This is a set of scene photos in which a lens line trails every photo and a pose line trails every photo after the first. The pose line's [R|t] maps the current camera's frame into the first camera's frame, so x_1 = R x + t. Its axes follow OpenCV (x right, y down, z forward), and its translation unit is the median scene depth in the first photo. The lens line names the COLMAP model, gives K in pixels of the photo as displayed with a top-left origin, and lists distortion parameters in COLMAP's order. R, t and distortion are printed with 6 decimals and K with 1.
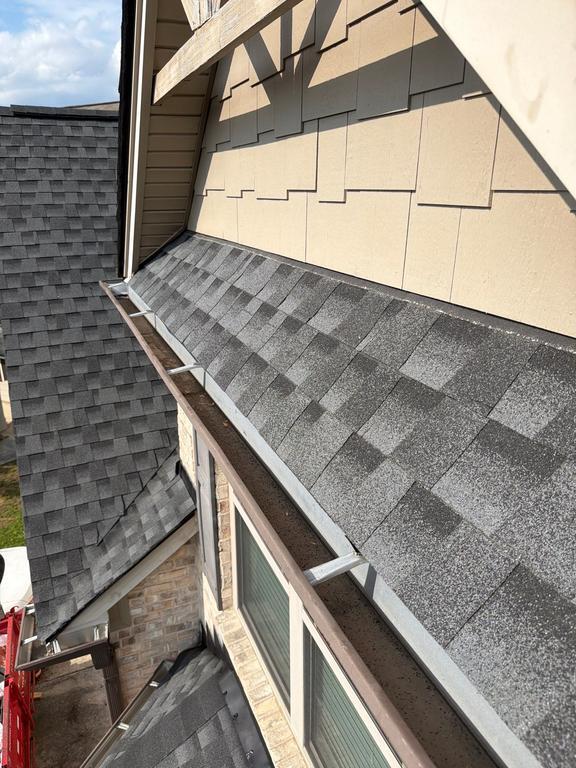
lens RADIAL K [[551.3, 0, 288.0], [0, 551.3, 384.0], [0, 0, 1]] dist [-0.000181, -0.003036]
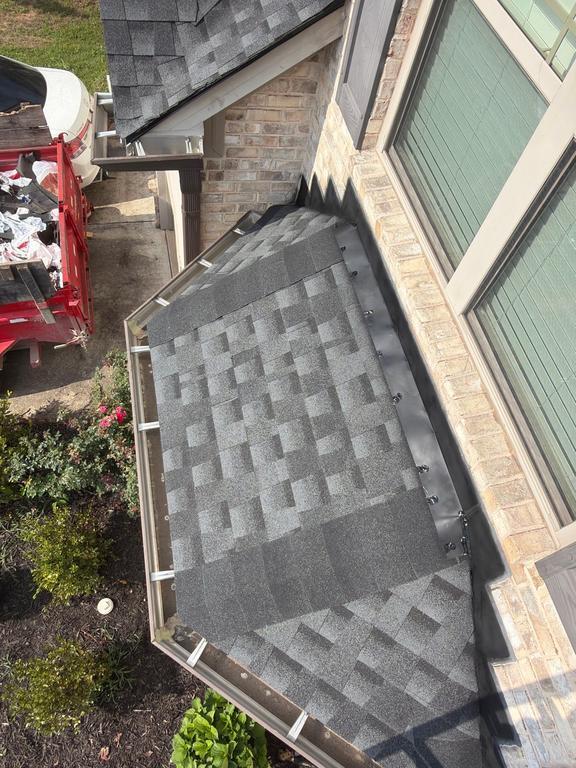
lens RADIAL K [[551.3, 0, 288.0], [0, 551.3, 384.0], [0, 0, 1]] dist [-0.000181, -0.003036]
pose [[0.972573, 0.230325, 0.032446, -0.152559], [-0.203085, 0.772857, 0.601205, 0.206795], [0.113396, -0.591305, 0.798435, 0.180929]]
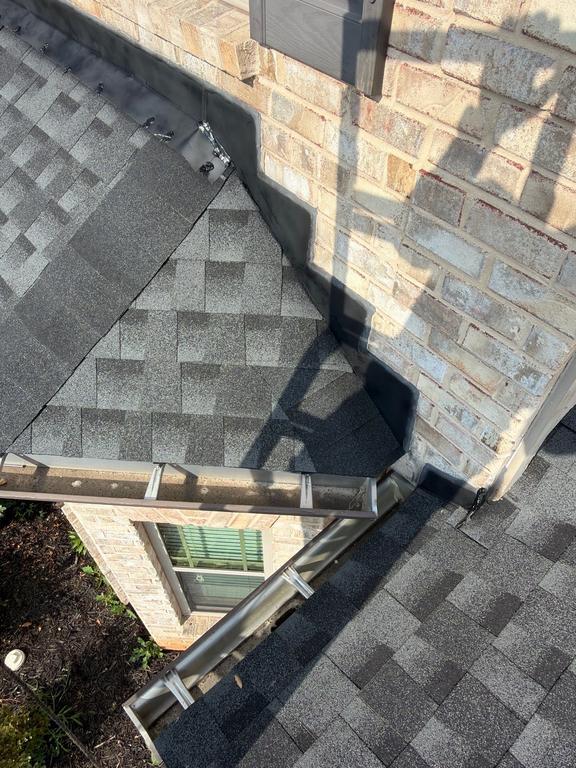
lens RADIAL K [[551.3, 0, 288.0], [0, 551.3, 384.0], [0, 0, 1]] dist [-0.000181, -0.003036]
pose [[0.951426, -0.220487, 0.214883, -0.016383], [0.081680, 0.853703, 0.514314, 0.544893], [-0.296846, -0.471780, 0.830245, 0.075160]]
